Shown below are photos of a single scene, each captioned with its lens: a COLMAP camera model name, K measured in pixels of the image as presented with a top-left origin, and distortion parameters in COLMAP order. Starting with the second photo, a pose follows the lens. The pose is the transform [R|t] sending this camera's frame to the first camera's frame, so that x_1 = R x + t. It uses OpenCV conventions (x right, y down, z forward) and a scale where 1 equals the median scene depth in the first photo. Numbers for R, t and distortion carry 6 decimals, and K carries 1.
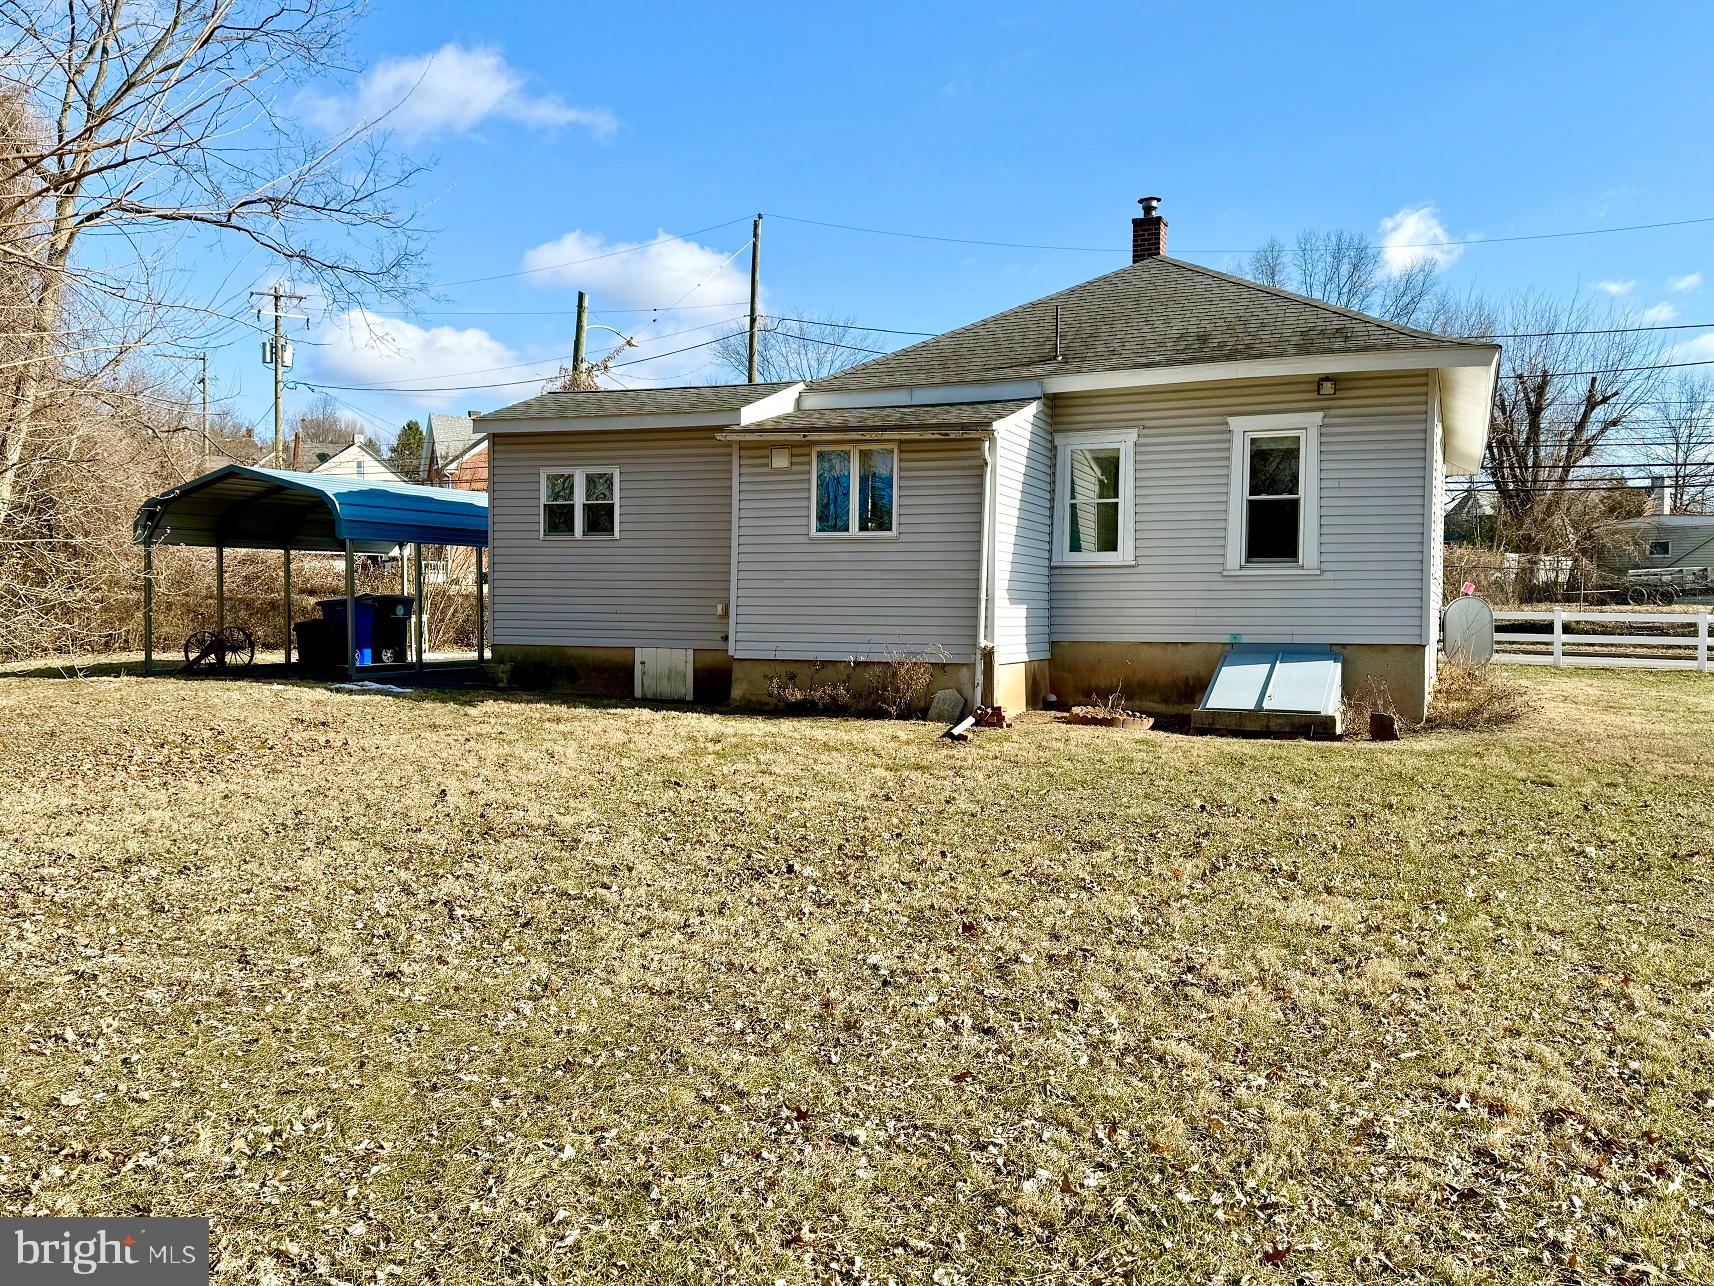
lens RADIAL K [[1426.4, 0, 850.7], [0, 1426.4, 638.4], [0, 0, 1]] dist [0.019643, -0.011581]
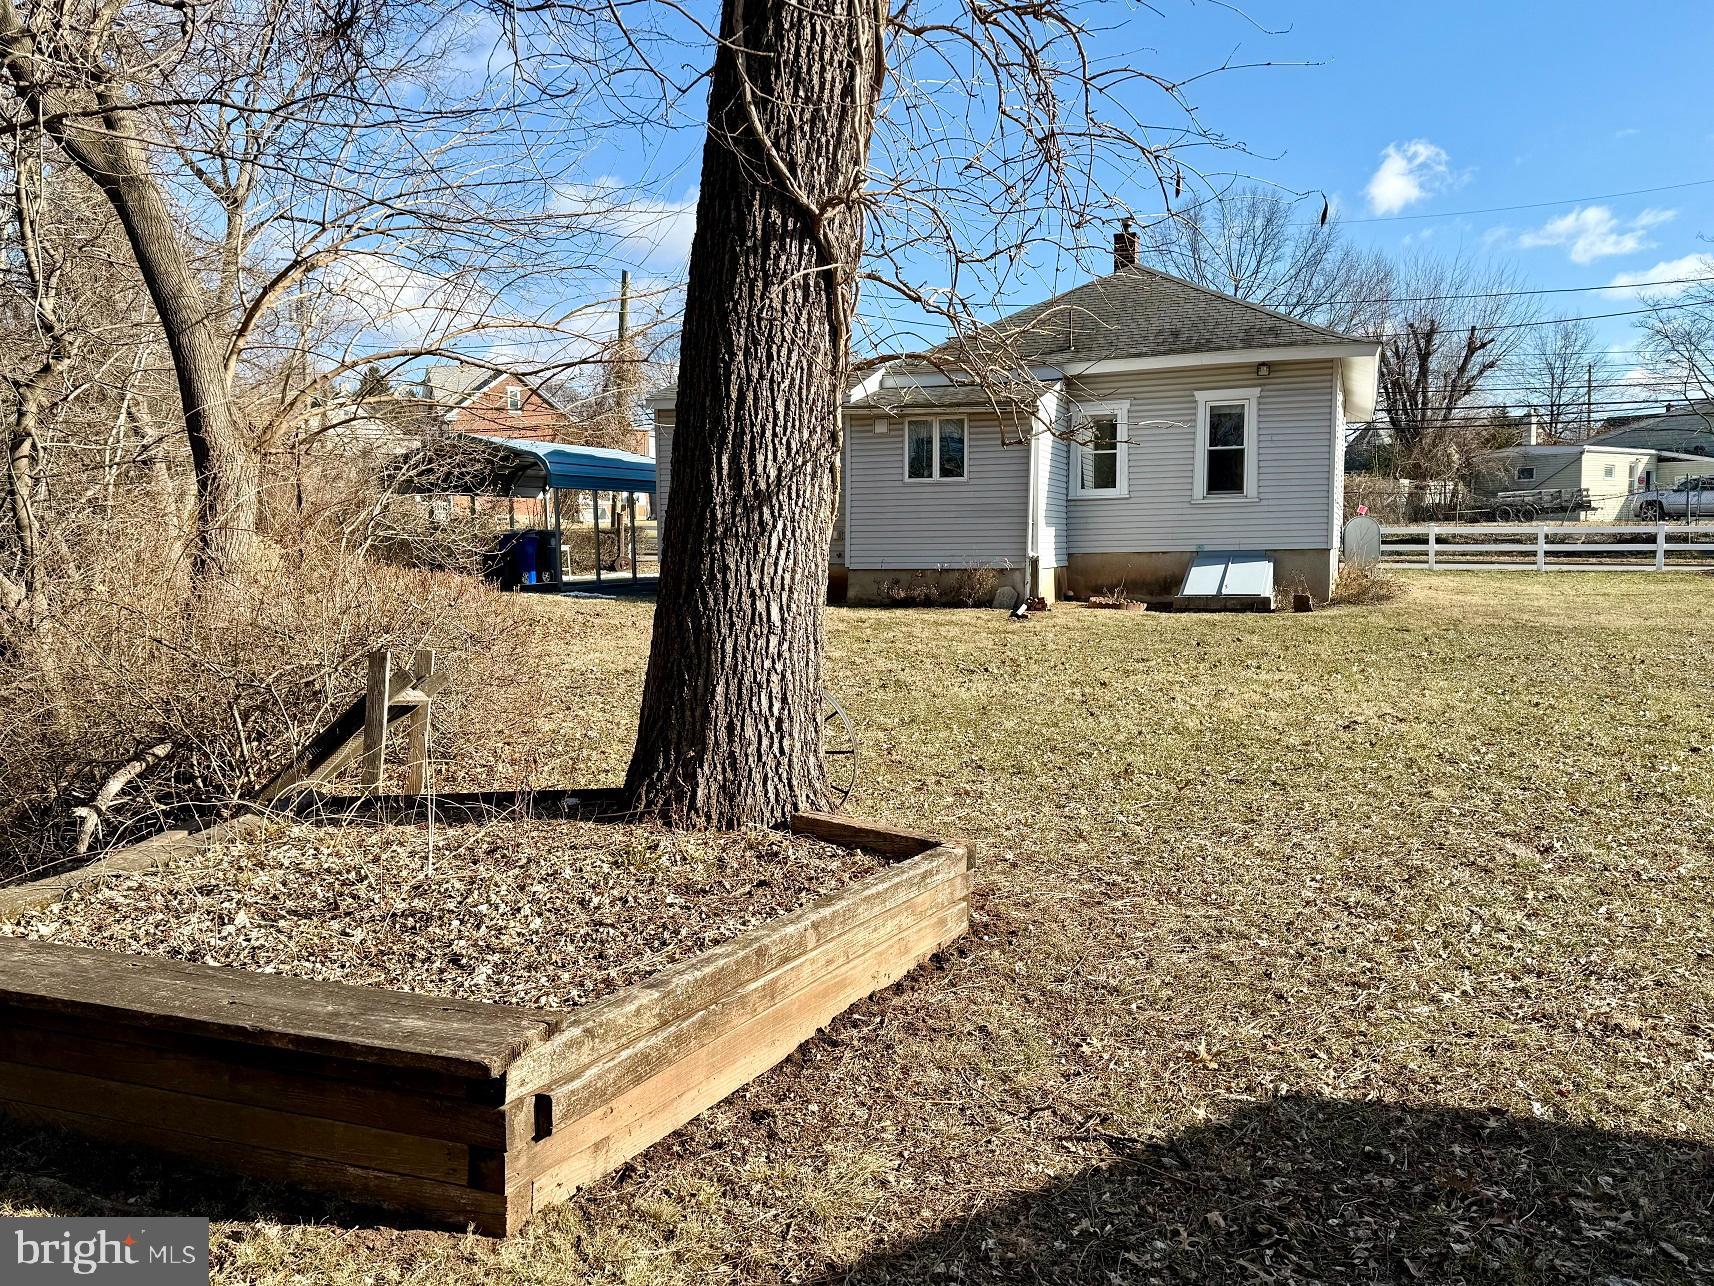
lens RADIAL K [[1414.0, 0, 863.2], [0, 1414.0, 654.4], [0, 0, 1]] dist [0.076224, -0.013839]
pose [[0.997573, -0.023954, 0.065381, -0.162742], [0.020193, 0.998136, 0.057592, 0.017817], [-0.066638, -0.056132, 0.996197, -0.402211]]
